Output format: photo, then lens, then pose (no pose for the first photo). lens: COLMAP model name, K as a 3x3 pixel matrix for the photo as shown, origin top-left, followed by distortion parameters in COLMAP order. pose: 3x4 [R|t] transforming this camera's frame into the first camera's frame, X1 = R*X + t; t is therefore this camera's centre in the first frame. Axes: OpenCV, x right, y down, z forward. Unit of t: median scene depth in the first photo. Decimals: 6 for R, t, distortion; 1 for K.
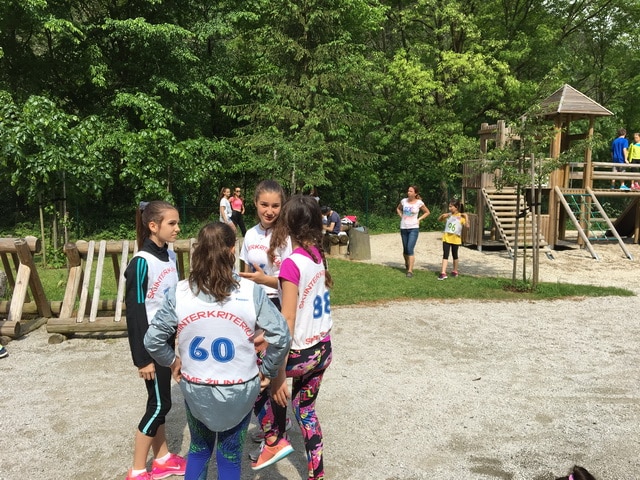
lens RADIAL K [[537.5, 0, 320.0], [0, 537.5, 240.0], [0, 0, 1]] dist [0.115110, -0.177756]
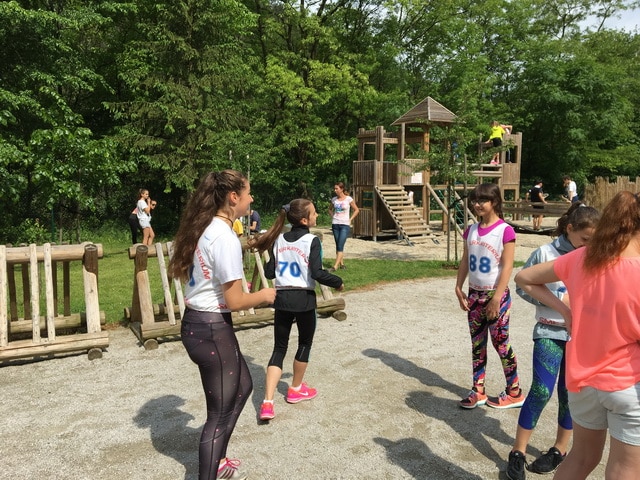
lens RADIAL K [[543.8, 0, 320.0], [0, 543.8, 230.5], [0, 0, 1]] dist [0.101047, -0.001471]
pose [[0.929016, -0.050484, 0.366579, -0.201941], [0.058218, 0.998253, -0.010066, 0.002411], [-0.365430, 0.030693, 0.930333, -0.007972]]
